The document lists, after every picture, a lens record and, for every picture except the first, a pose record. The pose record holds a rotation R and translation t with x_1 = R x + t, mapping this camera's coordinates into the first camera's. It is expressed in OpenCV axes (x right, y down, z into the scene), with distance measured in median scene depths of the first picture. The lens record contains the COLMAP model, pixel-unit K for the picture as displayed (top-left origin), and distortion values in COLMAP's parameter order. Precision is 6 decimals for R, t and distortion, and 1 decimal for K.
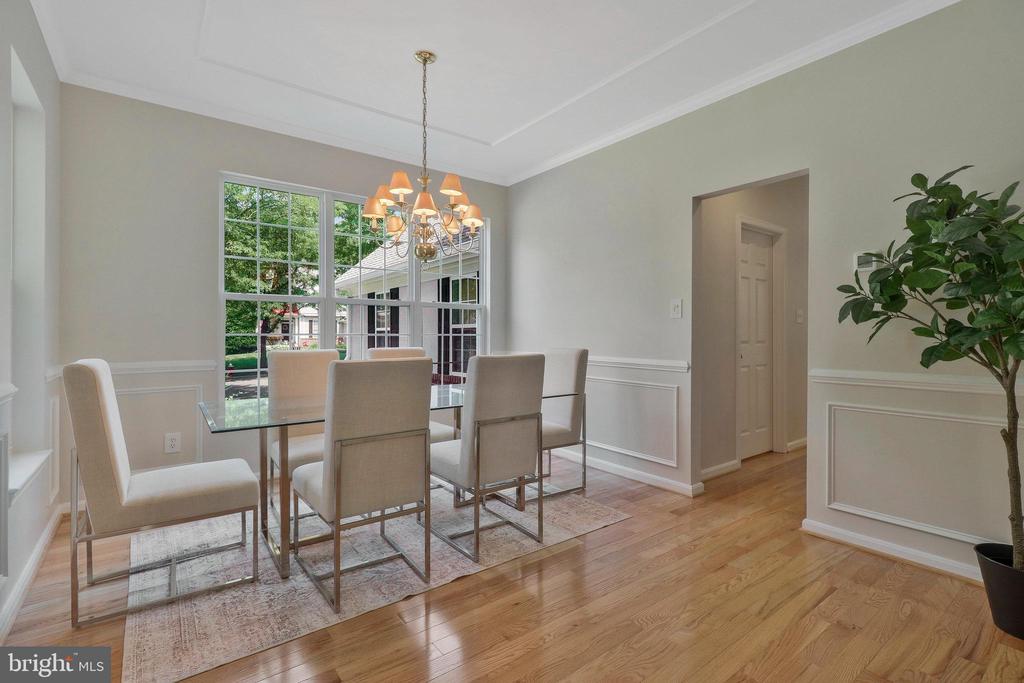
lens RADIAL K [[475.6, 0, 511.2], [0, 475.6, 335.3], [0, 0, 1]] dist [0.007024, -0.000291]
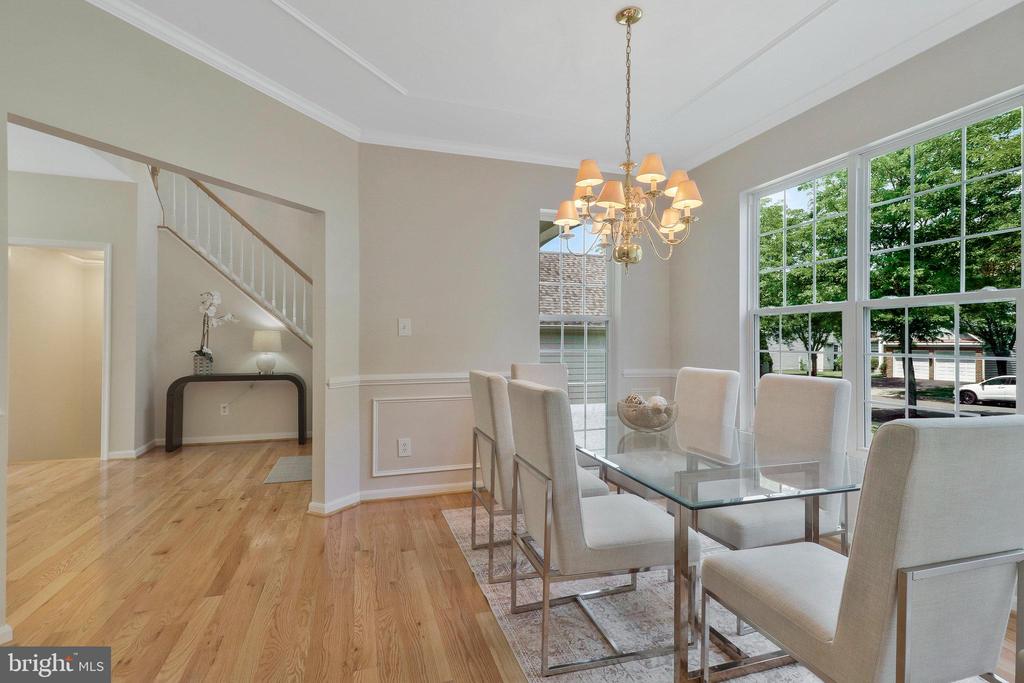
lens RADIAL K [[475.6, 0, 511.2], [0, 475.6, 335.3], [0, 0, 1]] dist [0.007024, -0.000291]
pose [[-0.329873, -0.012600, -0.943941, 0.520787], [-0.006429, 0.999918, -0.011101, -0.022870], [0.944004, 0.002407, -0.329927, 0.868508]]
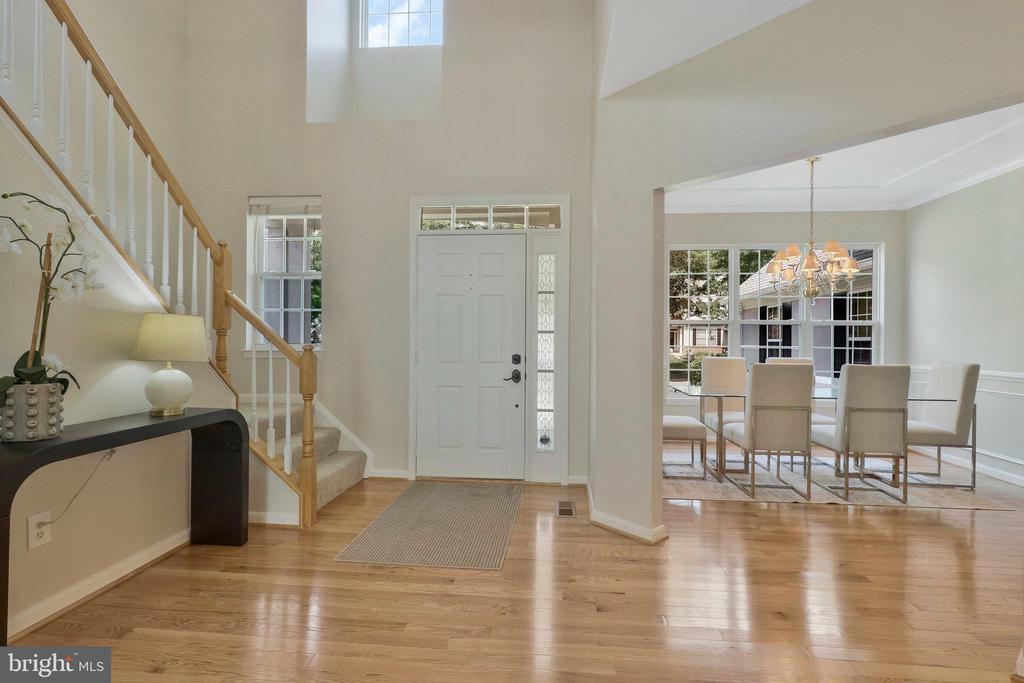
lens RADIAL K [[507.6, 0, 512.0], [0, 507.6, 341.5], [0, 0, 1]] dist [0.000113, 0.000535]
pose [[0.742553, 0.007740, -0.669742, 0.145826], [-0.009522, 0.999954, 0.001000, -0.014743], [0.669719, 0.005635, 0.742593, -0.618553]]
